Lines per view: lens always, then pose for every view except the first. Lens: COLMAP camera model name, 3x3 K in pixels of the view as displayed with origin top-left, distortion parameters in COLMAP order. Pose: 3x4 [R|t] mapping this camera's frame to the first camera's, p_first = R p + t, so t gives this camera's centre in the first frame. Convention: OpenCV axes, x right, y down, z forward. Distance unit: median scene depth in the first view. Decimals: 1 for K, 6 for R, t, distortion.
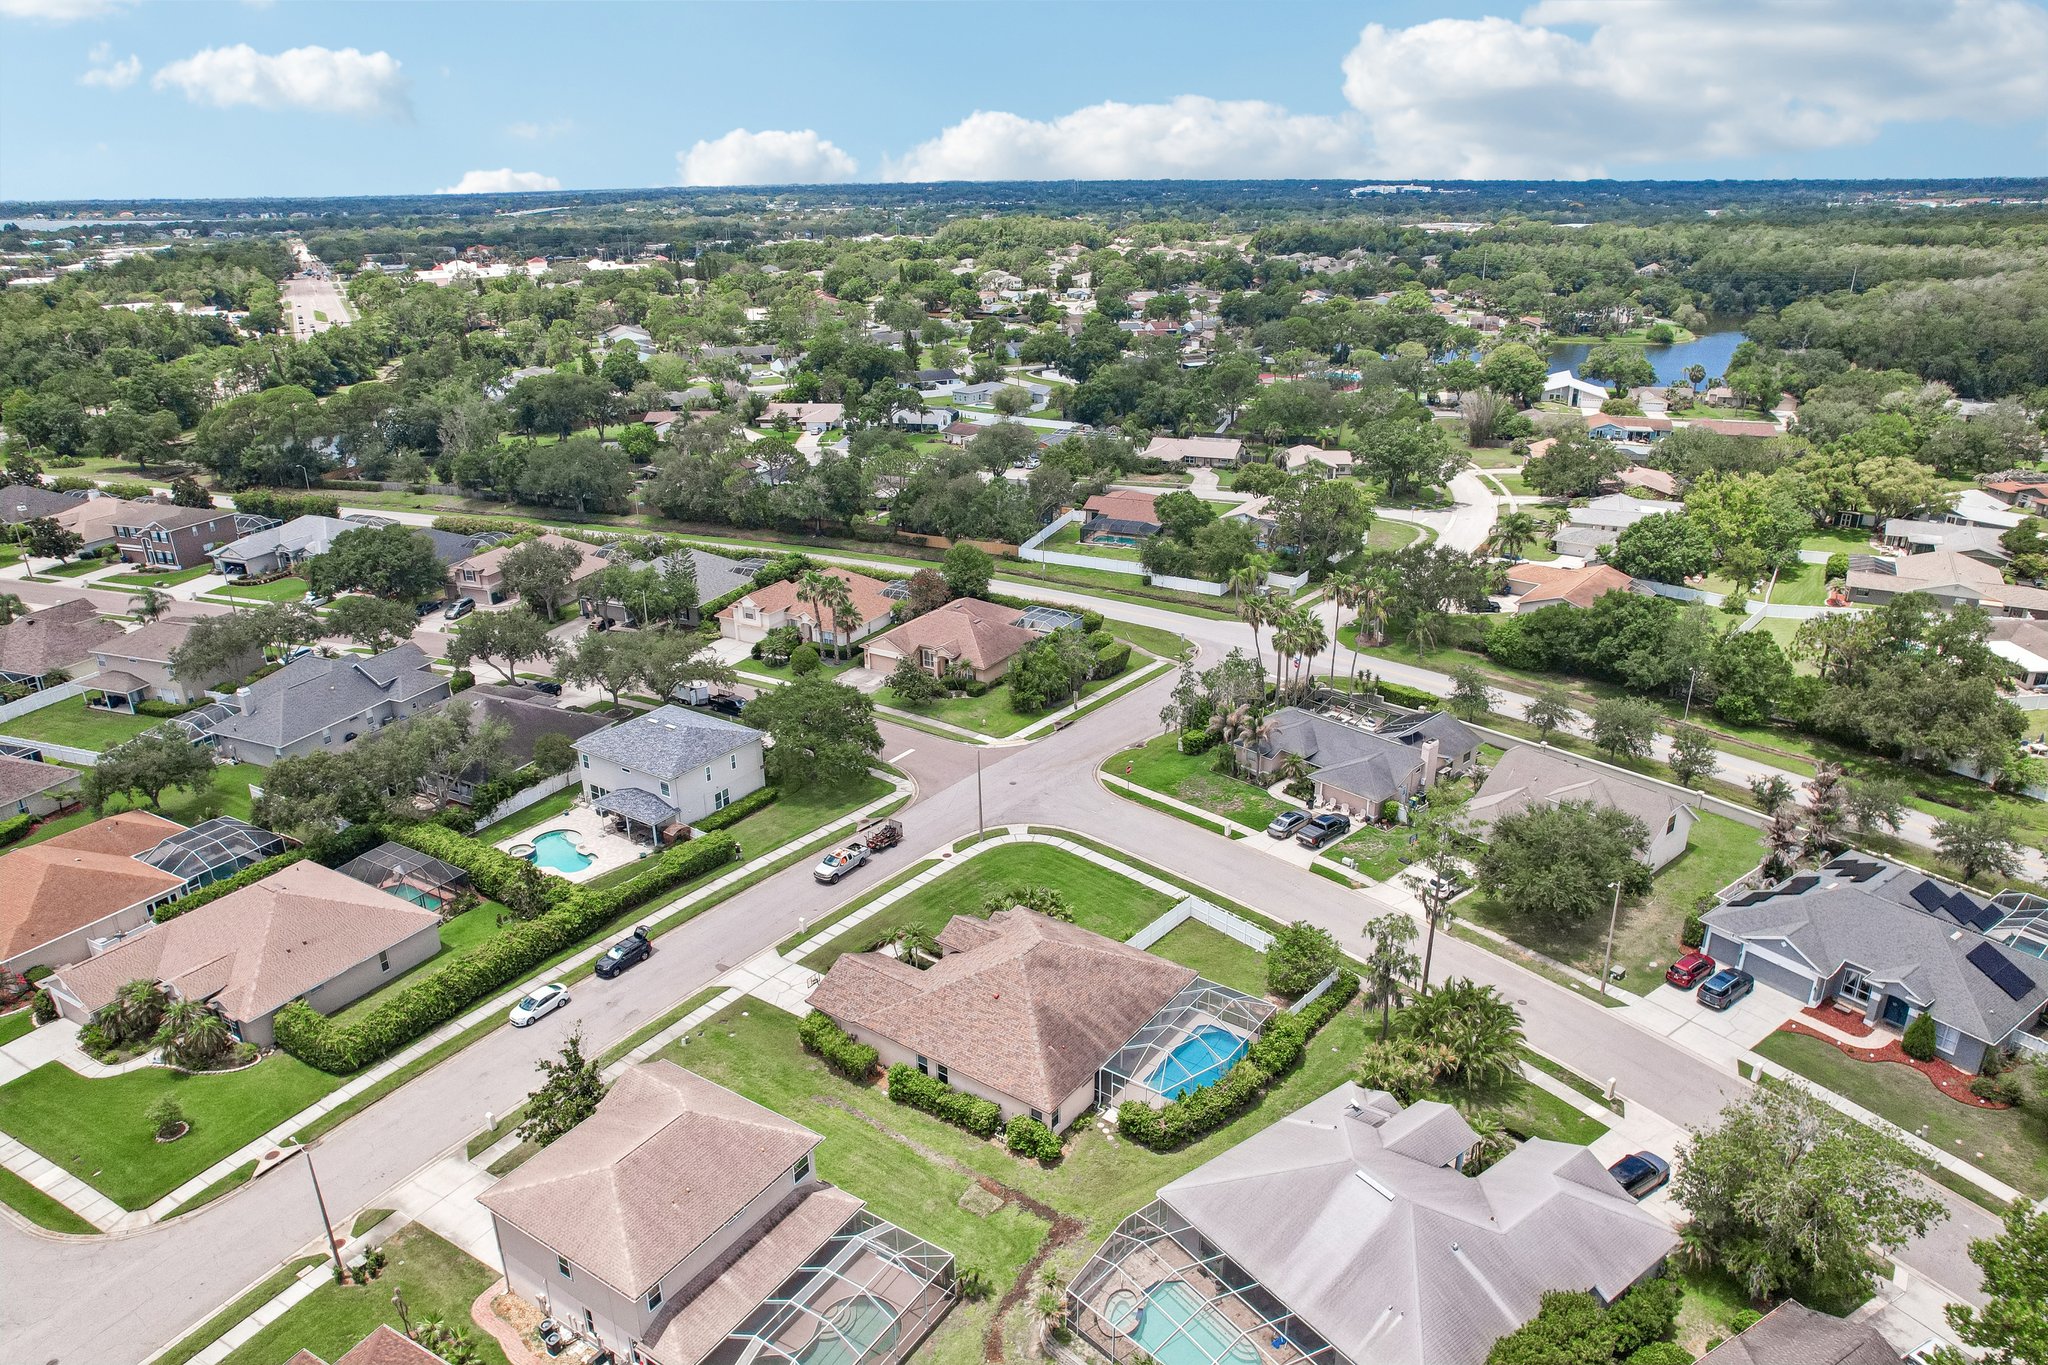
lens RADIAL K [[1311.7, 0, 1024.5], [0, 1311.7, 689.0], [0, 0, 1]] dist [-0.074124, 0.068835]
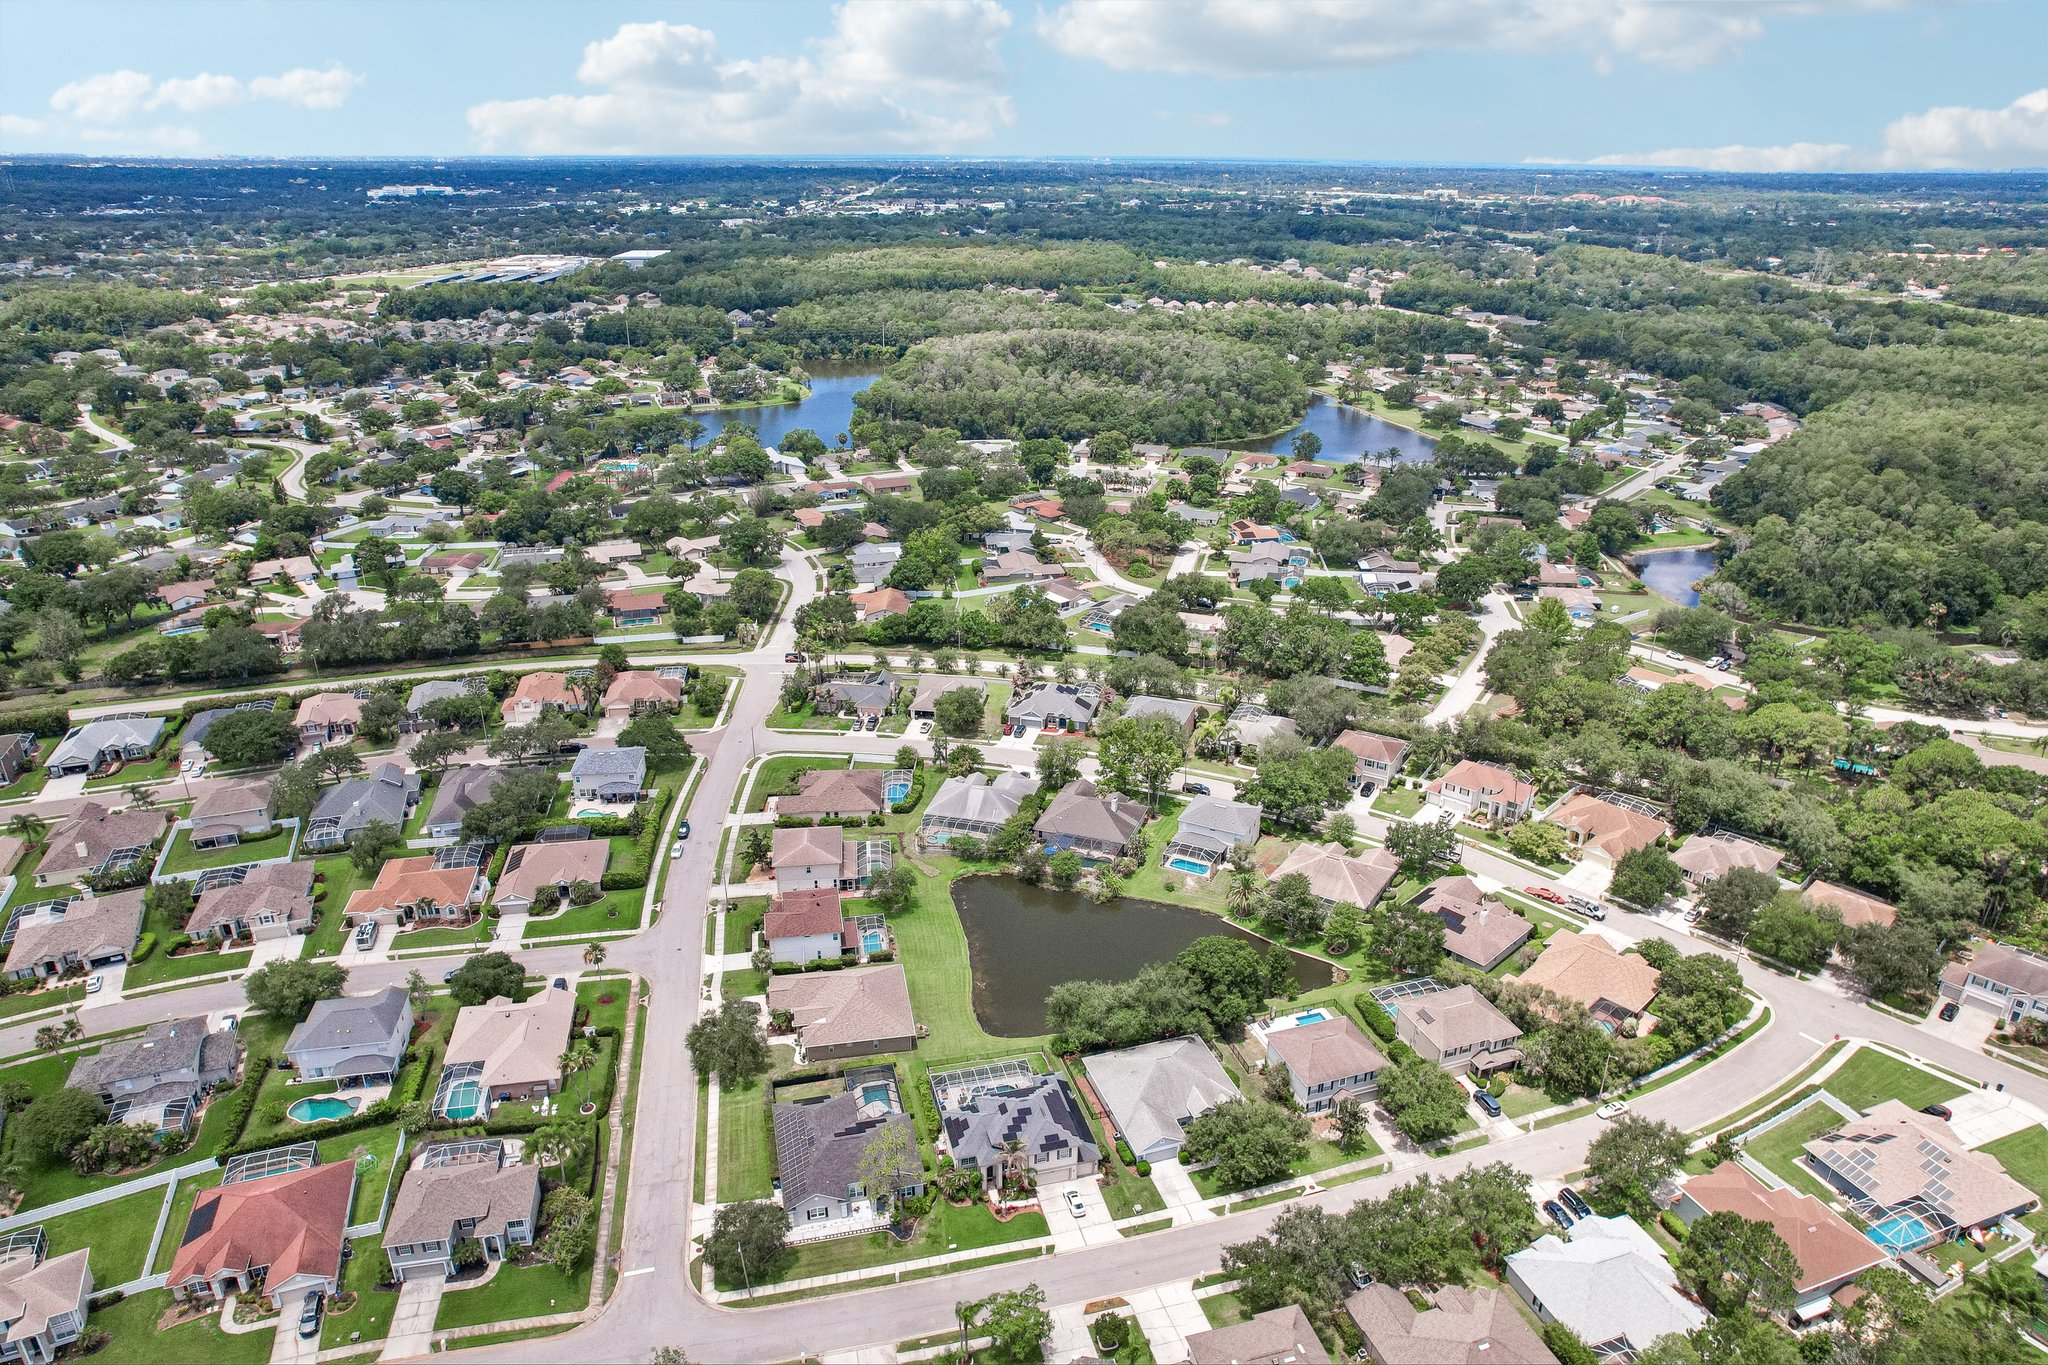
lens RADIAL K [[1290.5, 0, 1027.2], [0, 1290.5, 730.2], [0, 0, 1]] dist [-0.064092, 0.052216]
pose [[0.763466, -0.252898, 0.594275, -0.877729], [0.221245, 0.966883, 0.127231, -0.113190], [-0.606771, 0.034344, 0.794134, -1.015268]]
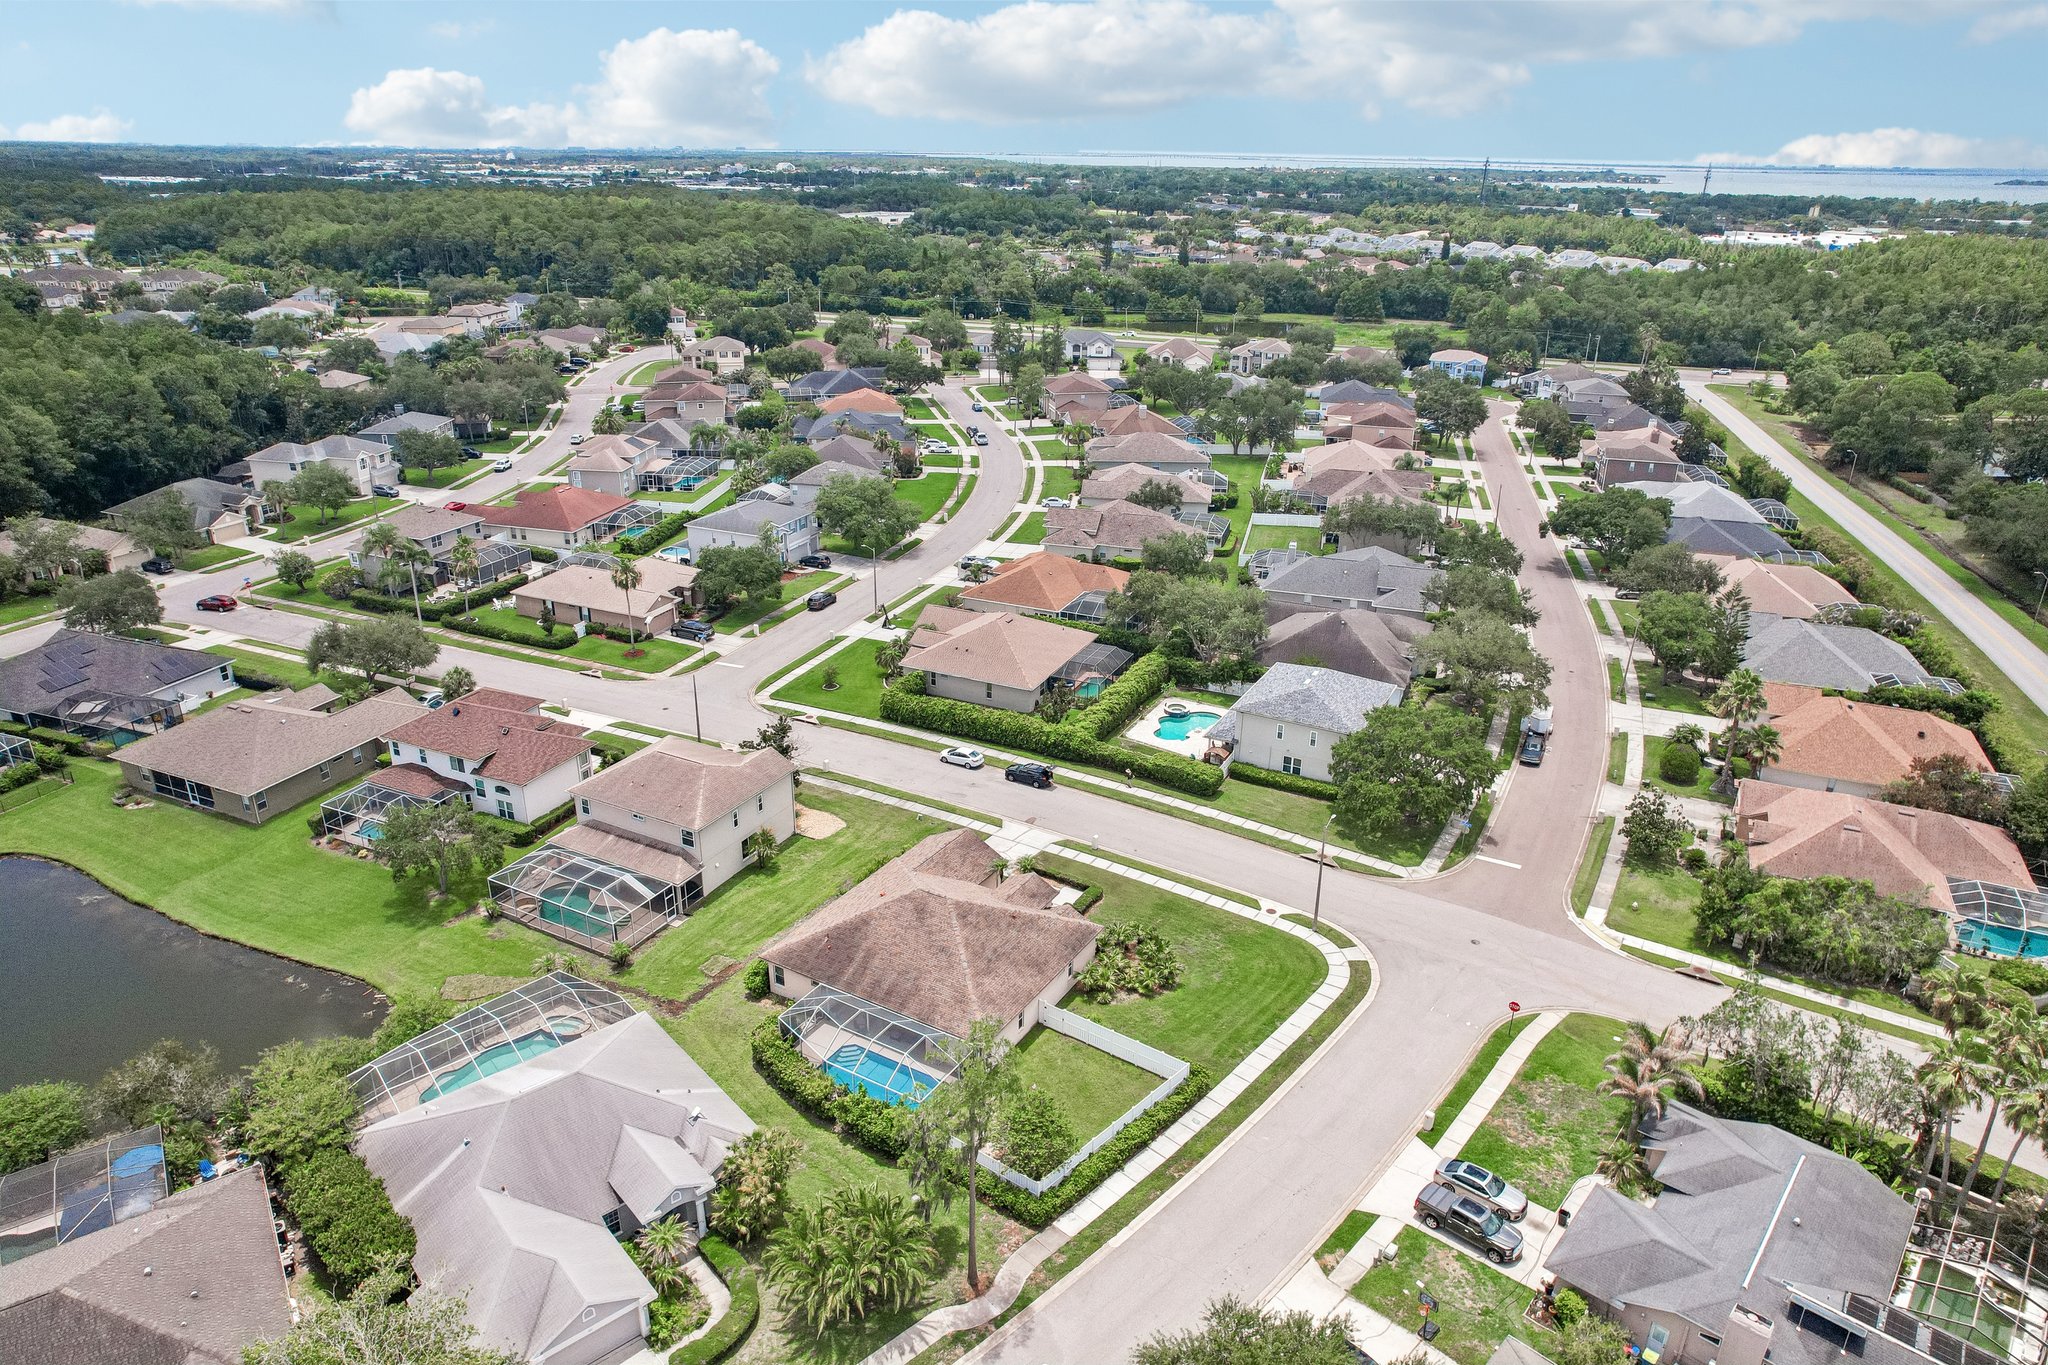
lens RADIAL K [[1311.7, 0, 1024.5], [0, 1311.7, 689.0], [0, 0, 1]] dist [-0.074124, 0.068835]
pose [[0.091980, 0.395154, -0.913998, 0.544988], [-0.377163, 0.863324, 0.335291, -0.190960], [0.921568, 0.313886, 0.228446, 0.483494]]
